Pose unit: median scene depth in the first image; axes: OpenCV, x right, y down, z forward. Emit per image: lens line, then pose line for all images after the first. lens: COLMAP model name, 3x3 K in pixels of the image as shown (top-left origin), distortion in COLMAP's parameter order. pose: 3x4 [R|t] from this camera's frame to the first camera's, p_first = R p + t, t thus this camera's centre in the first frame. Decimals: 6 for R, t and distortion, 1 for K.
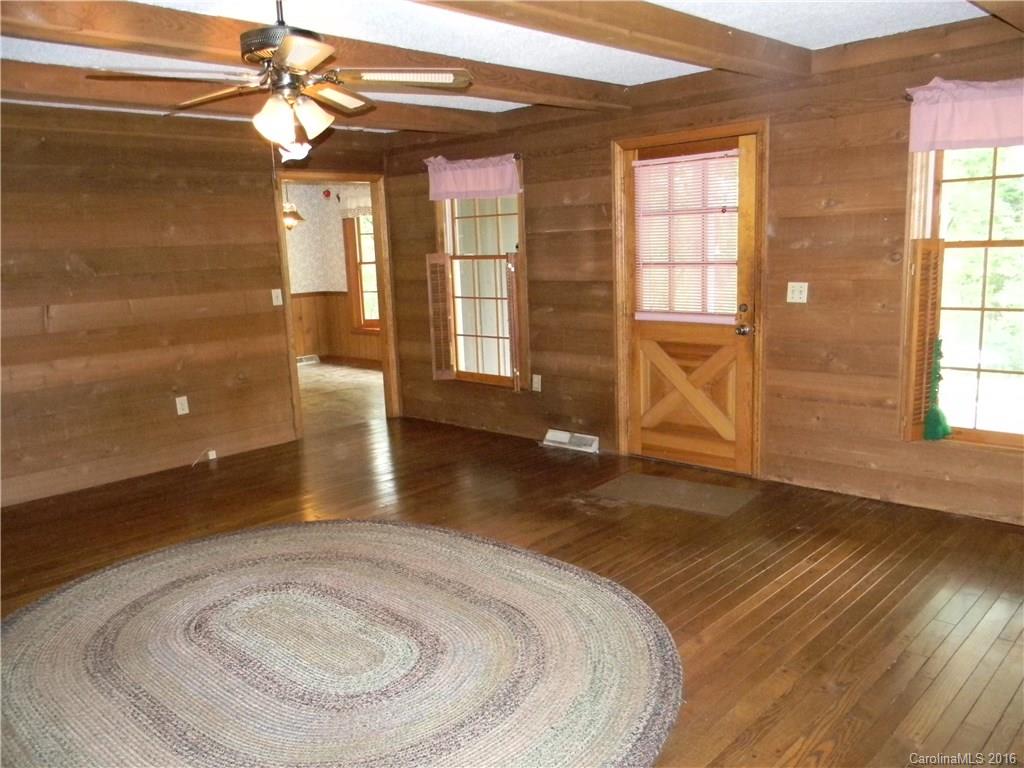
lens RADIAL K [[819.3, 0, 506.9], [0, 819.3, 387.8], [0, 0, 1]] dist [0.011318, -0.034969]
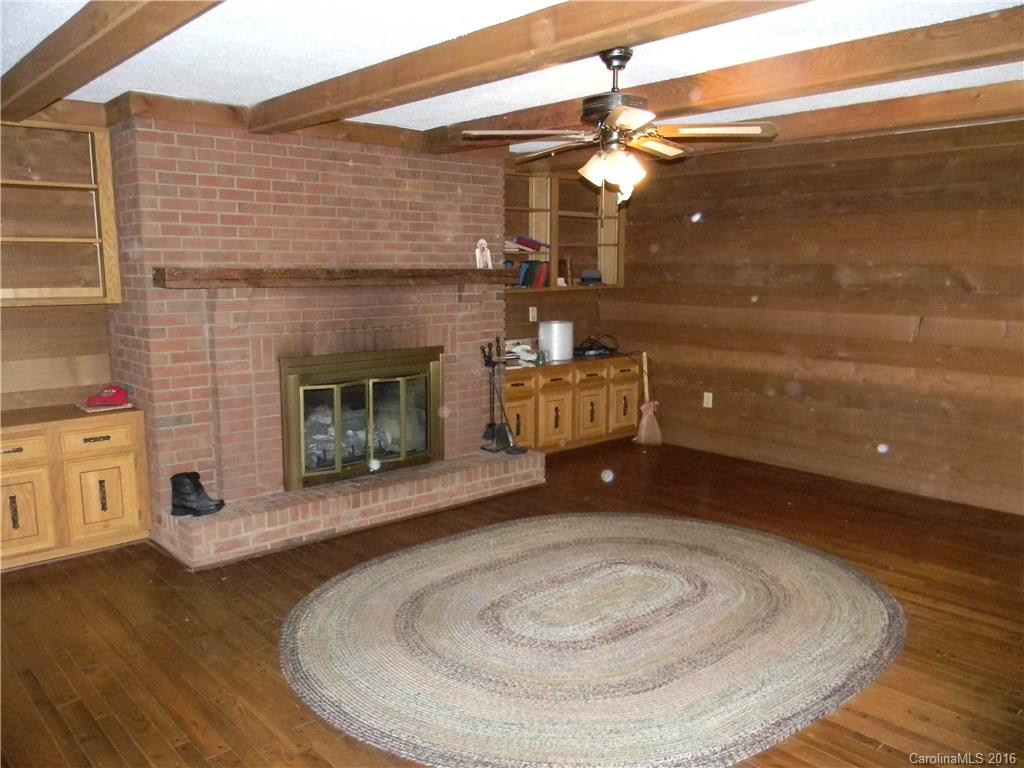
lens RADIAL K [[819.3, 0, 506.9], [0, 819.3, 387.8], [0, 0, 1]] dist [0.011318, -0.034969]
pose [[-0.085248, 0.186768, -0.978698, 0.579020], [-0.176601, 0.963889, 0.199325, -0.136674], [0.980584, 0.189831, -0.049186, 0.572701]]
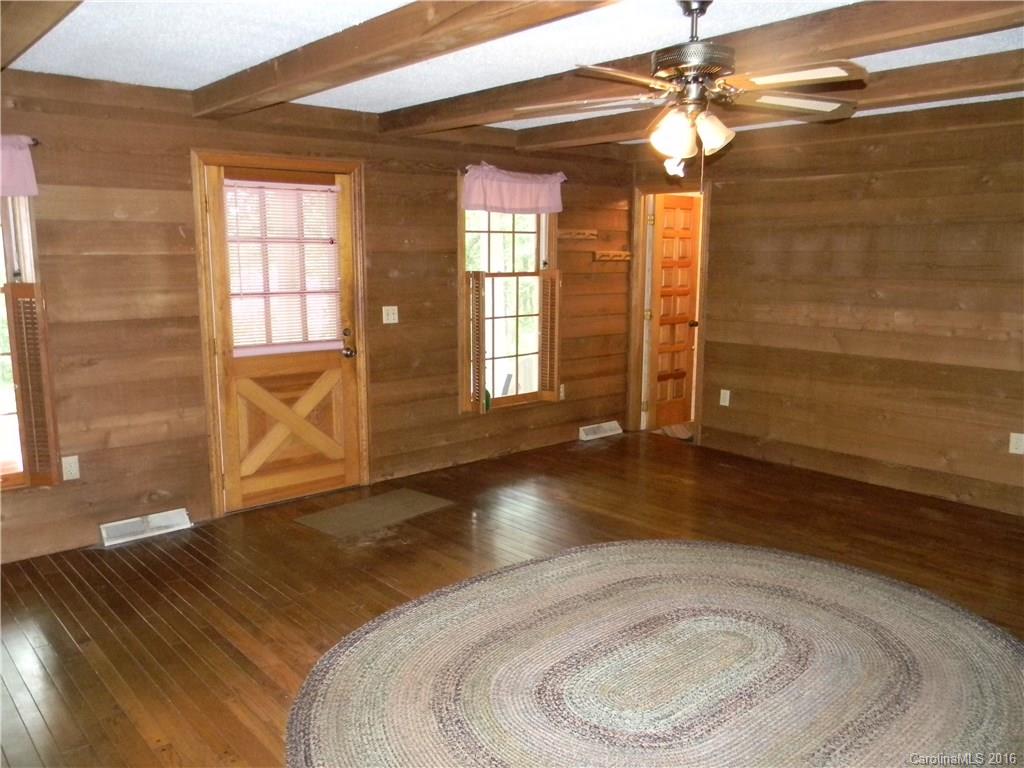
lens RADIAL K [[819.3, 0, 506.9], [0, 819.3, 387.8], [0, 0, 1]] dist [0.011318, -0.034969]
pose [[0.093326, -0.121515, 0.988192, -0.772280], [0.174721, 0.979121, 0.103899, -0.101449], [-0.980185, 0.162962, 0.112609, 0.684450]]
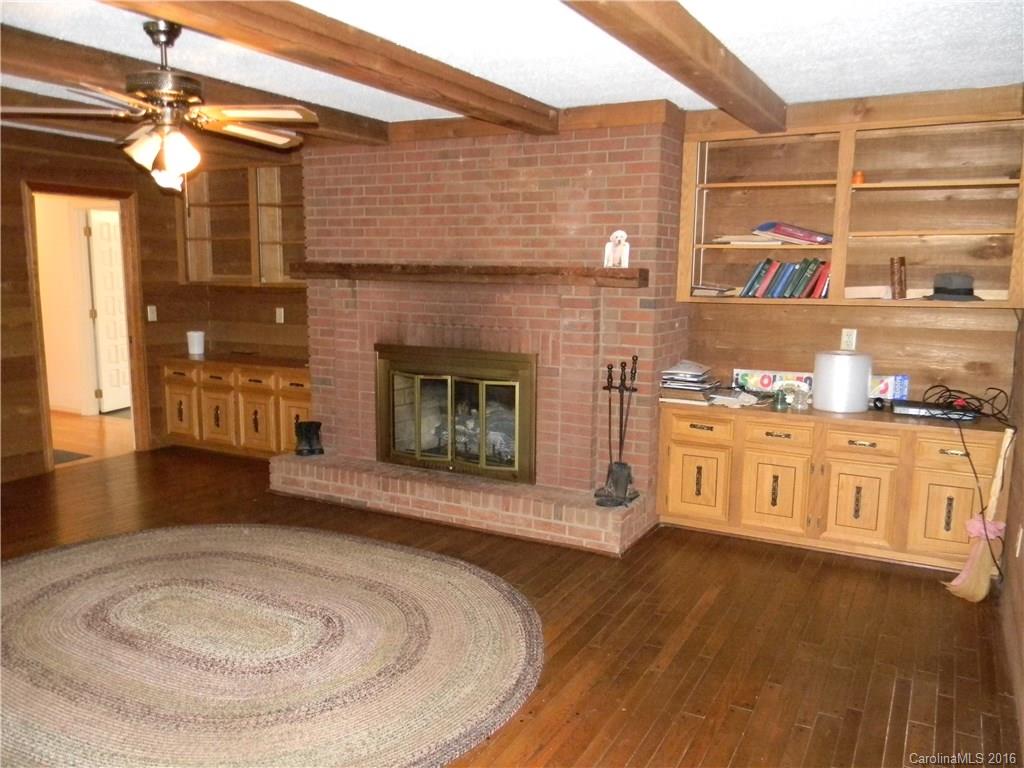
lens RADIAL K [[819.3, 0, 506.9], [0, 819.3, 387.8], [0, 0, 1]] dist [0.011318, -0.034969]
pose [[-0.964517, 0.067150, -0.255340, -0.236313], [-0.021173, 0.944329, 0.328320, -0.236757], [0.263172, 0.322076, -0.909399, 1.317139]]
